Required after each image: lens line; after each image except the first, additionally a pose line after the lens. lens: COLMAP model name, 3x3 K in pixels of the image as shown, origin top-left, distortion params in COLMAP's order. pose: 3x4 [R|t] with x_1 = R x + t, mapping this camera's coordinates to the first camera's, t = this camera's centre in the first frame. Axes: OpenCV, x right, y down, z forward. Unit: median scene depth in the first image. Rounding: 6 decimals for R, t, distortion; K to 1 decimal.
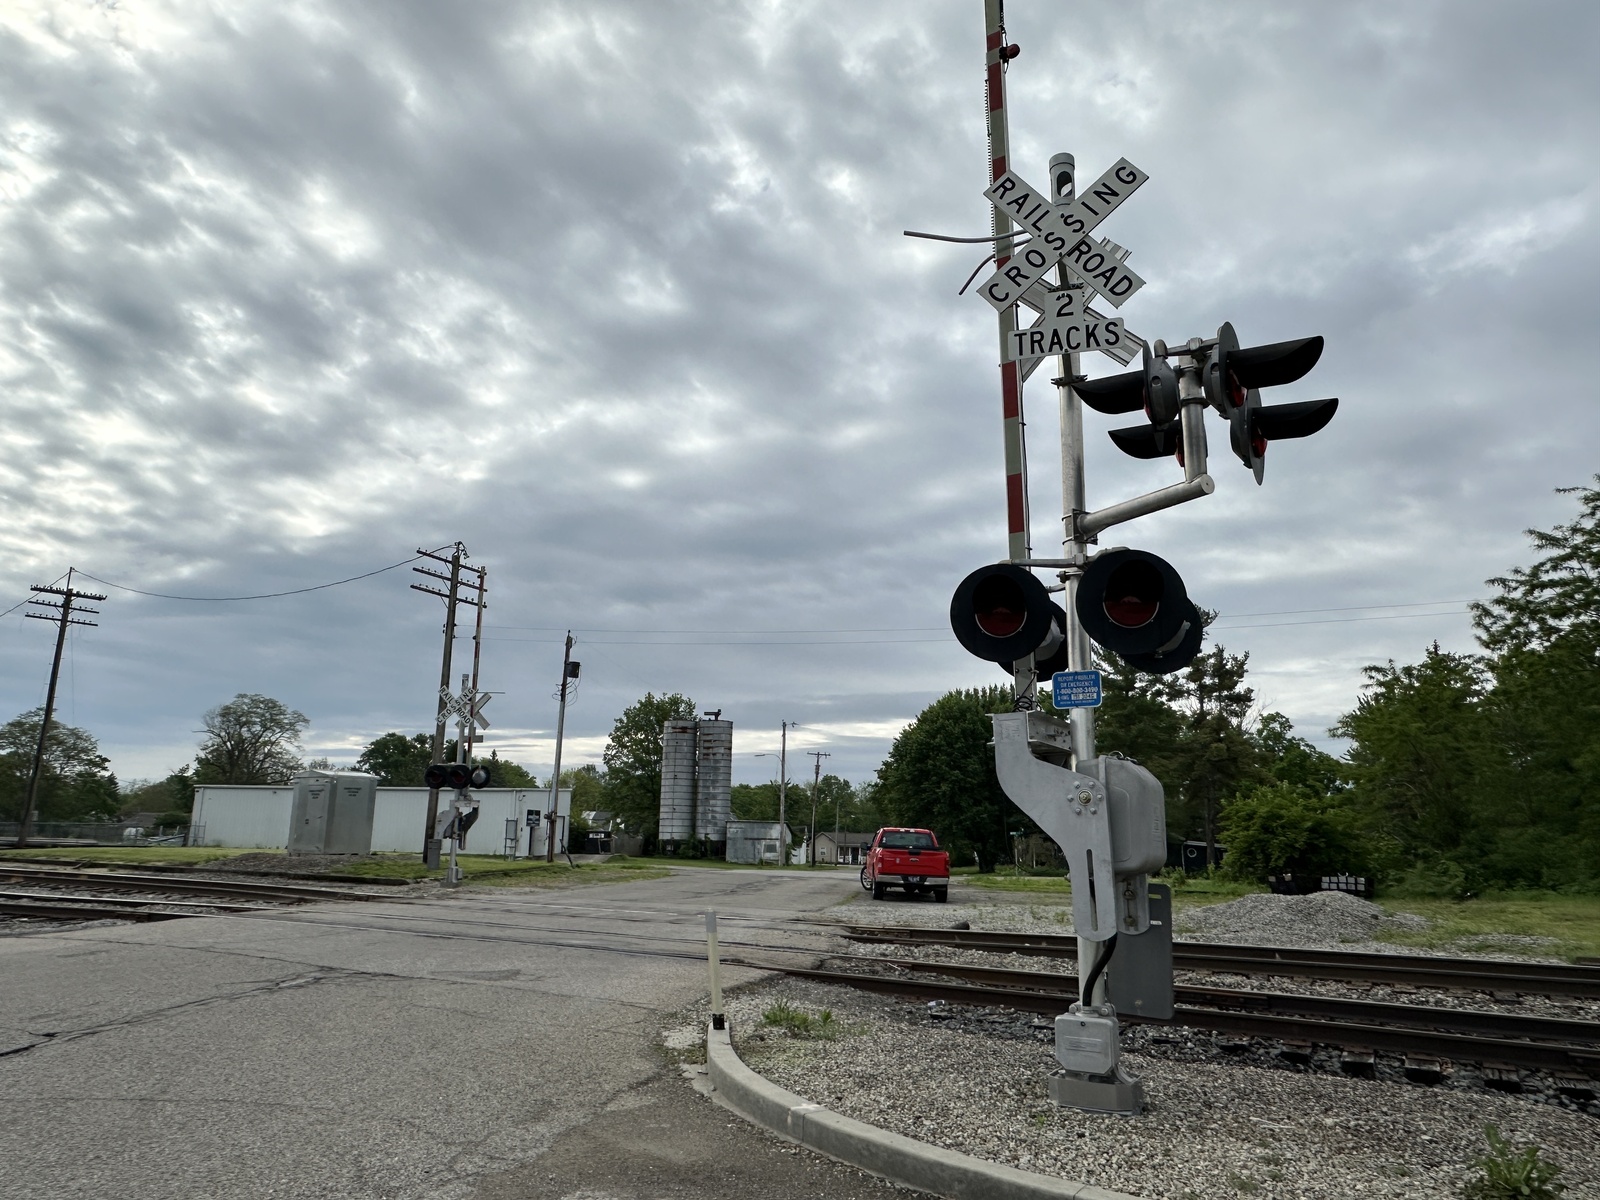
lens RADIAL K [[1039.9, 0, 797.8], [0, 1039.9, 595.4], [0, 0, 1]] dist [-0.009079, 0.003926]
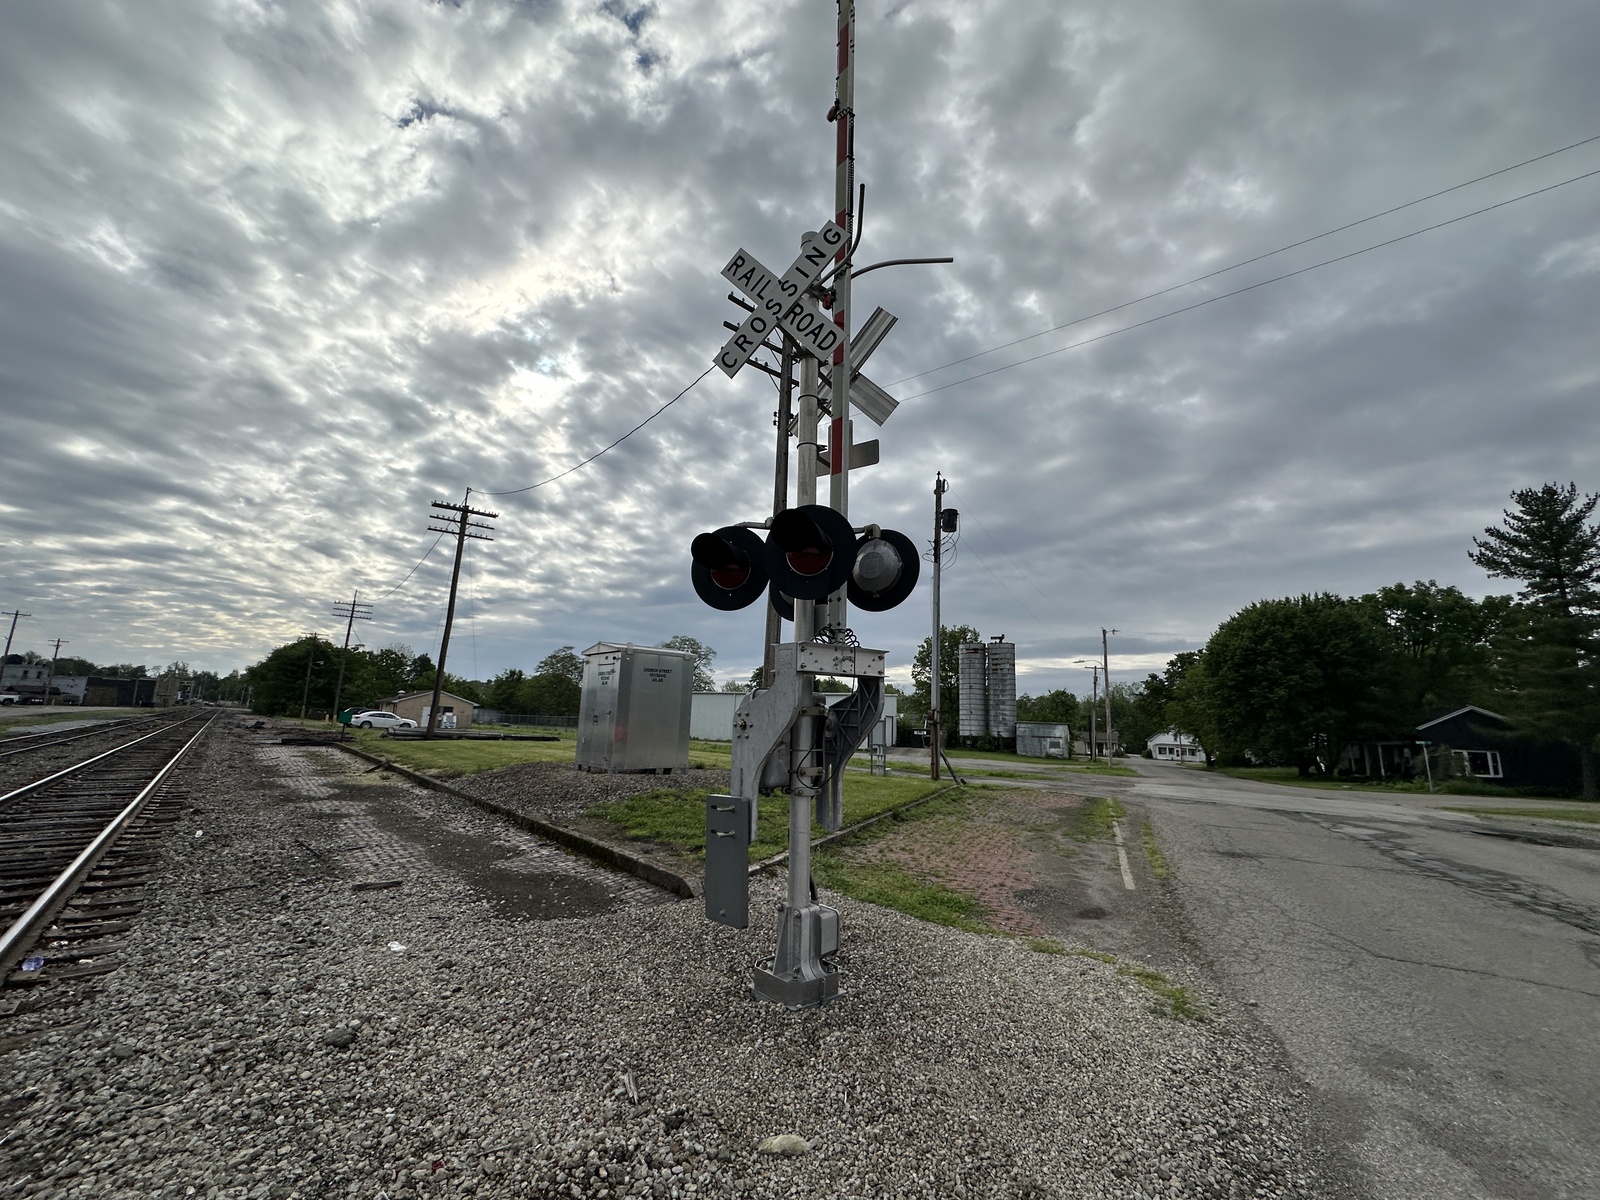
lens RADIAL K [[641.1, 0, 799.4], [0, 641.1, 599.5], [0, 0, 1]] dist [-0.001887, 0.000587]
pose [[0.946733, -0.043883, -0.319015, -0.212817], [0.052783, 0.998419, 0.019305, 0.139580], [0.317663, -0.035115, 0.947553, 0.650365]]
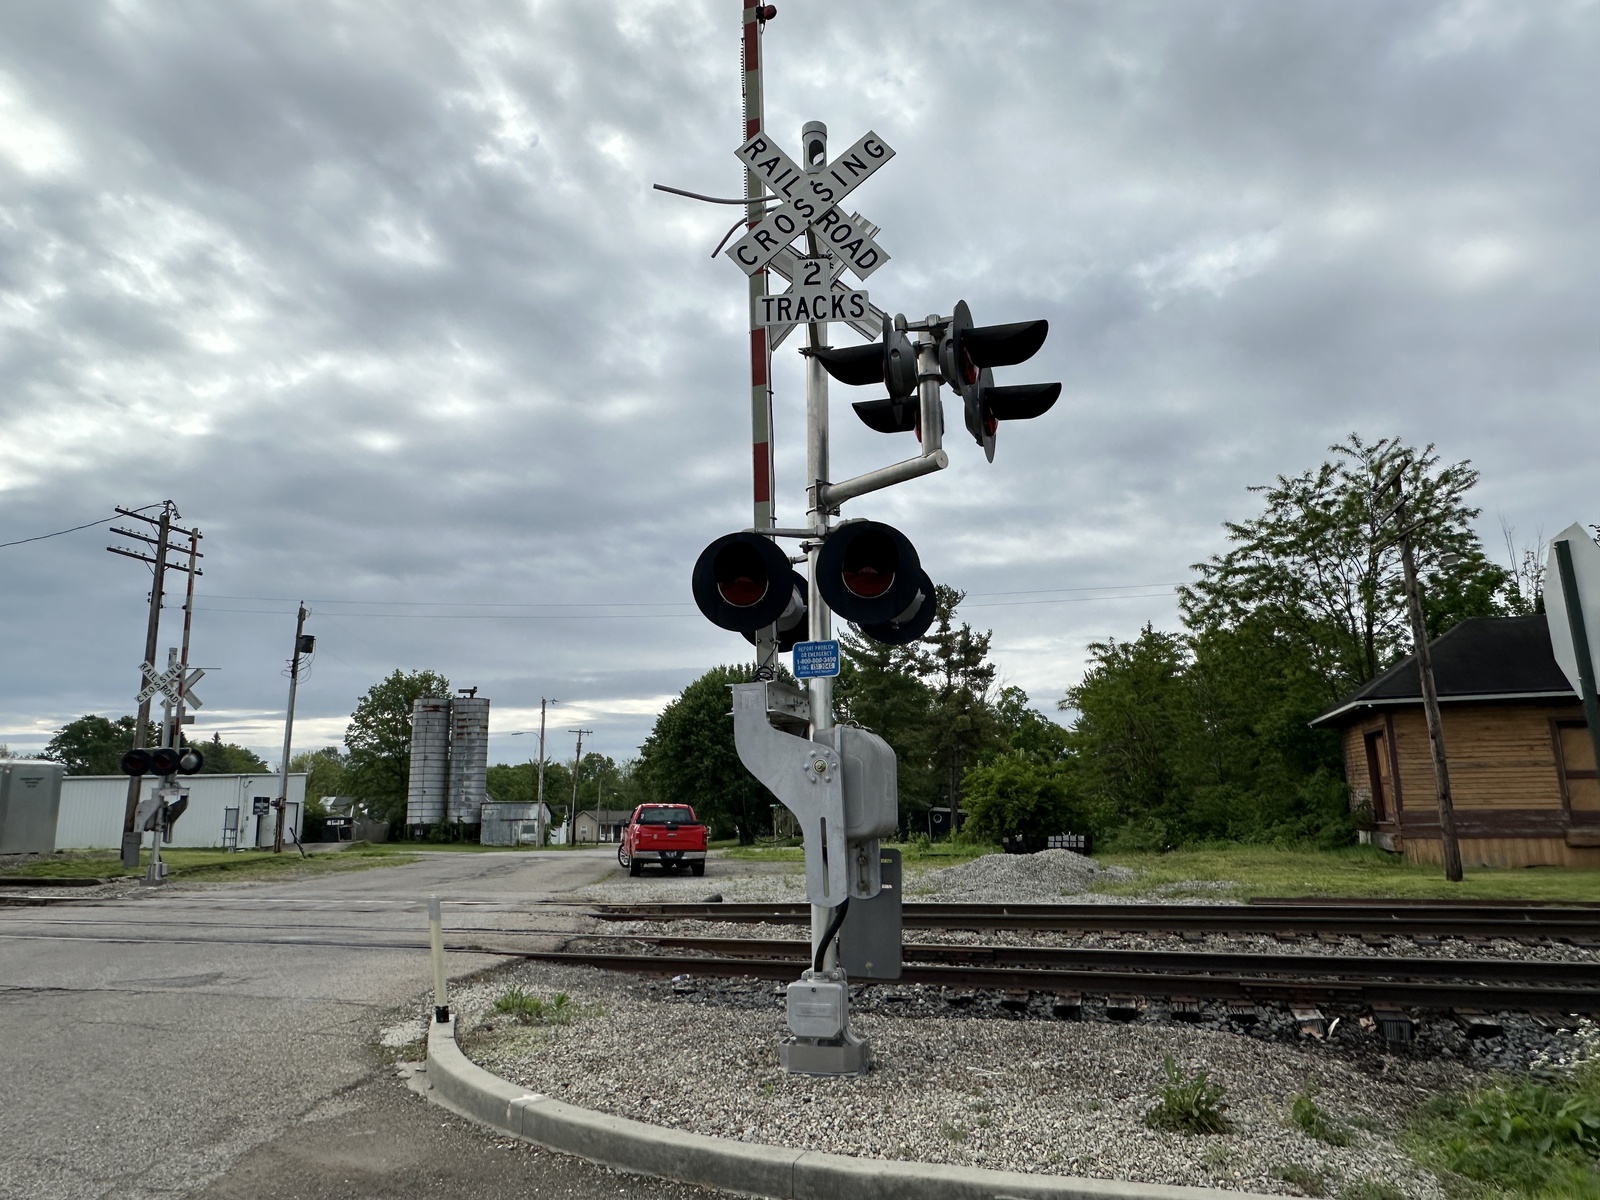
lens RADIAL K [[1039.2, 0, 807.9], [0, 1039.2, 595.6], [0, 0, 1]] dist [-0.007107, 0.001318]
pose [[0.973045, 0.014003, 0.230188, 0.005080], [-0.019212, 0.999607, 0.020405, 0.001506], [-0.229812, -0.024277, 0.972932, 0.004649]]
